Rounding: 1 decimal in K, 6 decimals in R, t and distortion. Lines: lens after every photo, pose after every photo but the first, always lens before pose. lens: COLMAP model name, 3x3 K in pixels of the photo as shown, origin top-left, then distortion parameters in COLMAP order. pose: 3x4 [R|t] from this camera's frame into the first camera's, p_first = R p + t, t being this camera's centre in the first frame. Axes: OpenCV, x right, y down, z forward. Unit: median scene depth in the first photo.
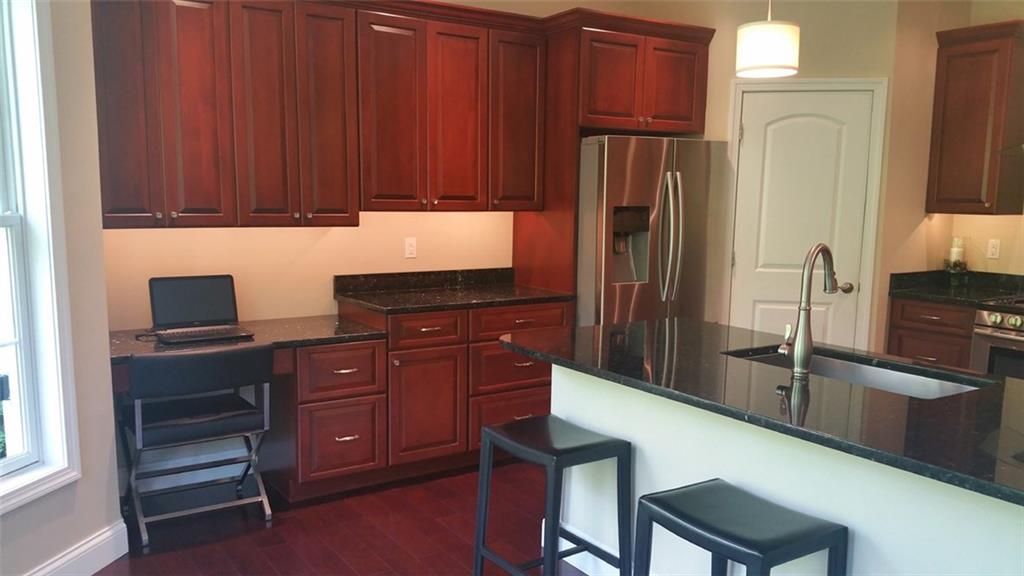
lens RADIAL K [[834.0, 0, 512.1], [0, 834.0, 310.4], [0, 0, 1]] dist [0.079690, -0.140732]
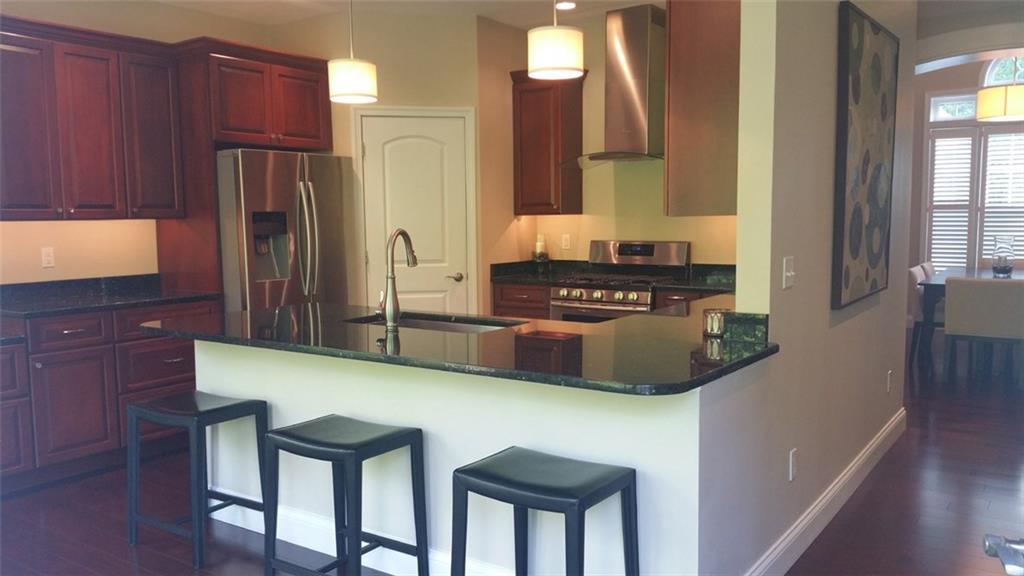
lens RADIAL K [[834.0, 0, 509.8], [0, 834.0, 294.6], [0, 0, 1]] dist [0.079690, -0.140732]
pose [[0.928214, -0.057325, 0.367603, 0.022435], [0.074259, 0.996723, -0.032075, 0.048149], [-0.364560, 0.057070, 0.929429, -0.169132]]
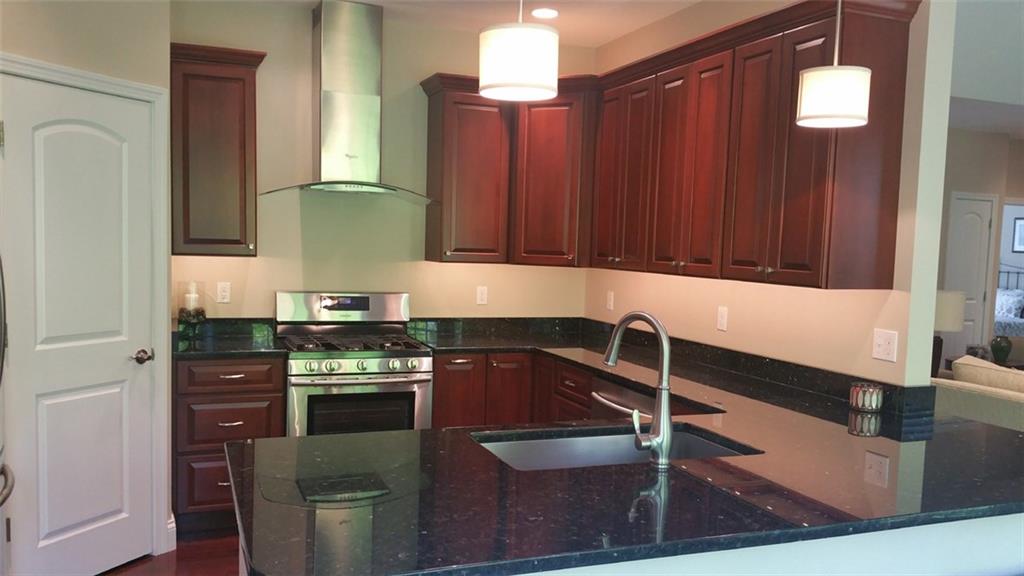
lens RADIAL K [[834.0, 0, 514.7], [0, 834.0, 297.3], [0, 0, 1]] dist [0.079690, -0.140732]
pose [[0.209511, -0.072381, 0.975124, -0.300720], [0.109815, 0.992689, 0.050091, -0.090491], [-0.971620, 0.096589, 0.215928, 0.565622]]
